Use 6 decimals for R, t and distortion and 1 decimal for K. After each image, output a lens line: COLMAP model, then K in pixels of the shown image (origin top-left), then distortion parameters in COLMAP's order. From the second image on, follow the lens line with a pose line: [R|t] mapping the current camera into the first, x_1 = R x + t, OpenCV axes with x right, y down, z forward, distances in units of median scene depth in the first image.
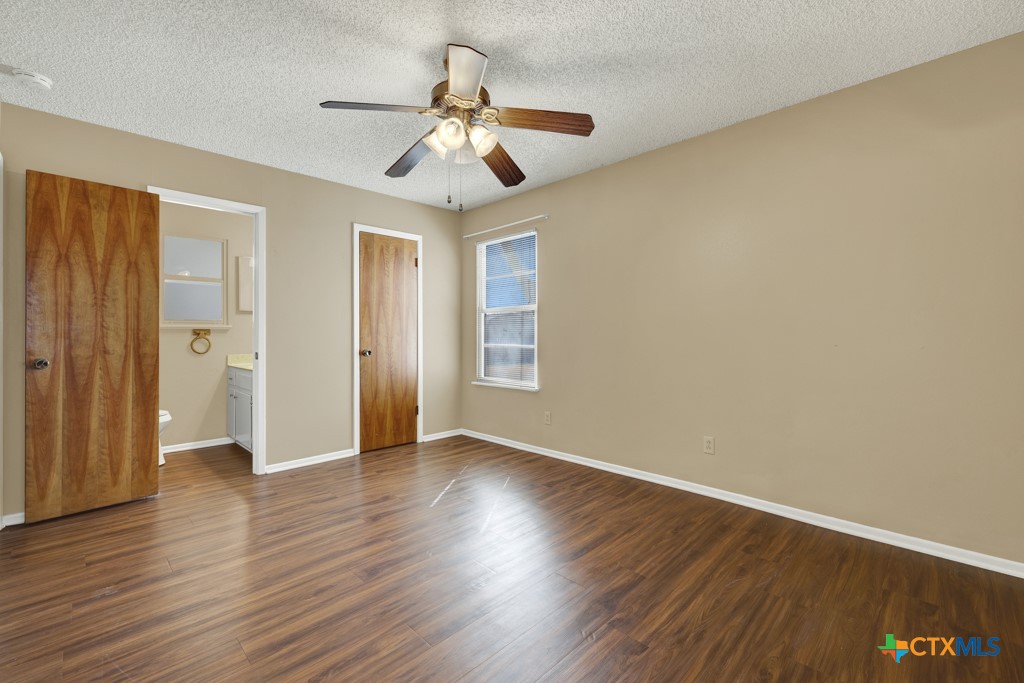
lens RADIAL K [[437.0, 0, 507.6], [0, 437.0, 333.0], [0, 0, 1]] dist [0.001369, 0.000096]
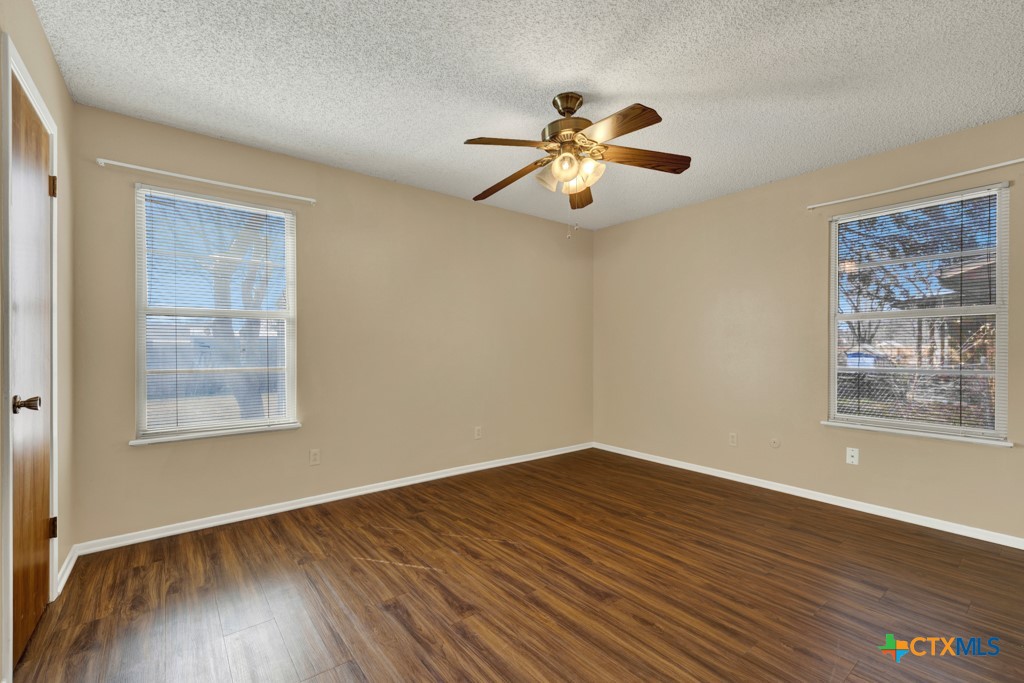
lens RADIAL K [[437.0, 0, 511.2], [0, 437.0, 350.6], [0, 0, 1]] dist [0.001369, 0.000096]
pose [[0.125743, -0.001174, 0.992062, -1.013170], [0.002262, 0.999997, 0.000897, 0.001549], [-0.992060, 0.002131, 0.125745, 0.844065]]
